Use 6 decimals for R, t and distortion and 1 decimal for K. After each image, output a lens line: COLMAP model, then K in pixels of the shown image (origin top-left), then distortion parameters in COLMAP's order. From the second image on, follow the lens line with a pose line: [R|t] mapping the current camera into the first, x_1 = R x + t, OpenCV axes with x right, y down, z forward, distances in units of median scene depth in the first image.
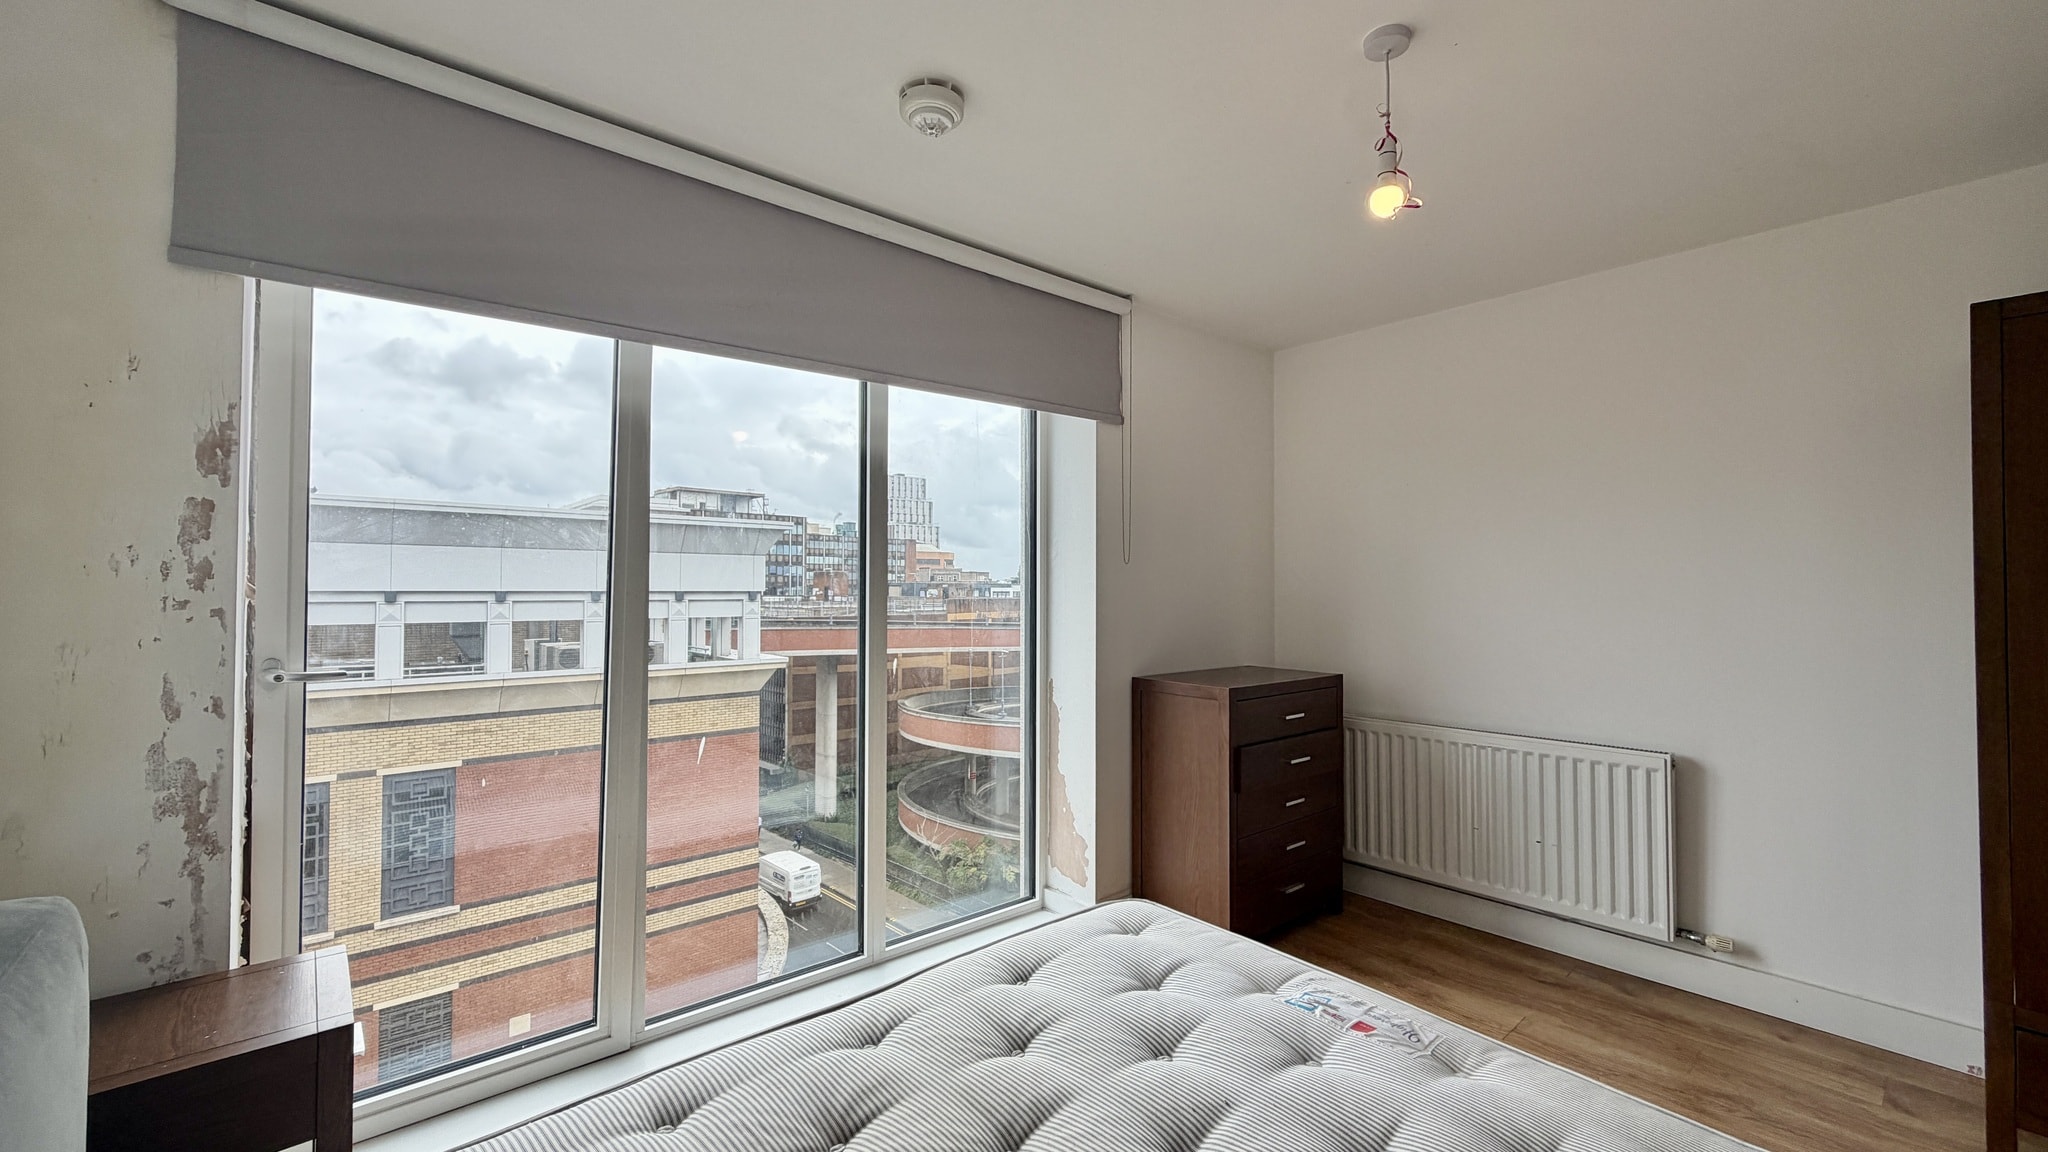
lens RADIAL K [[836.5, 0, 1070.1], [0, 836.5, 573.9], [0, 0, 1]] dist [0.001046, 0.000141]
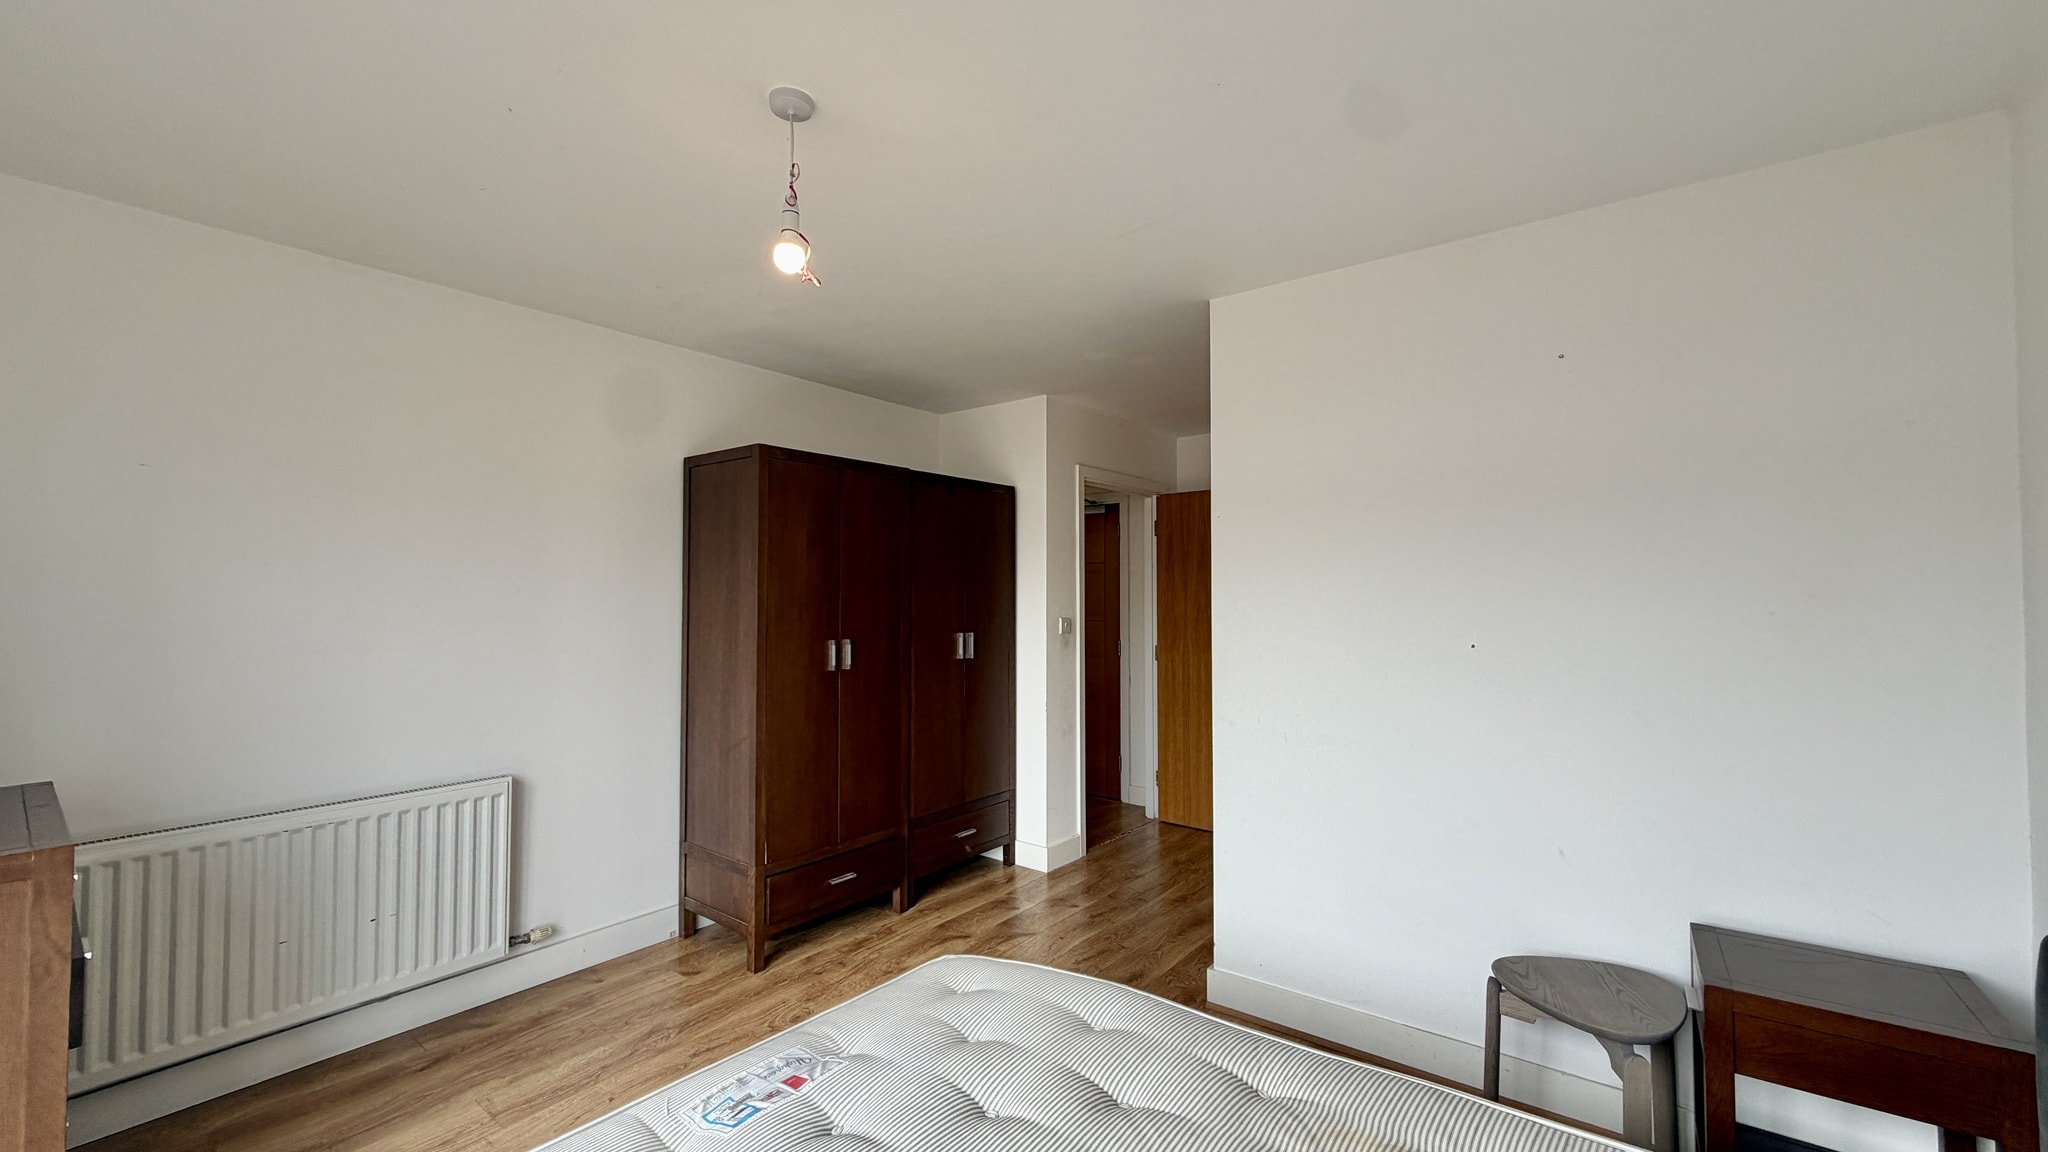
lens RADIAL K [[807.0, 0, 1024.0], [0, 807.0, 576.0], [0, 0, 1]] dist [-0.001570, -0.000244]
pose [[-0.163095, 0.014775, 0.986500, -0.388708], [-0.022088, 0.999583, -0.018622, -0.030412], [-0.986363, -0.024827, -0.162700, 0.533298]]
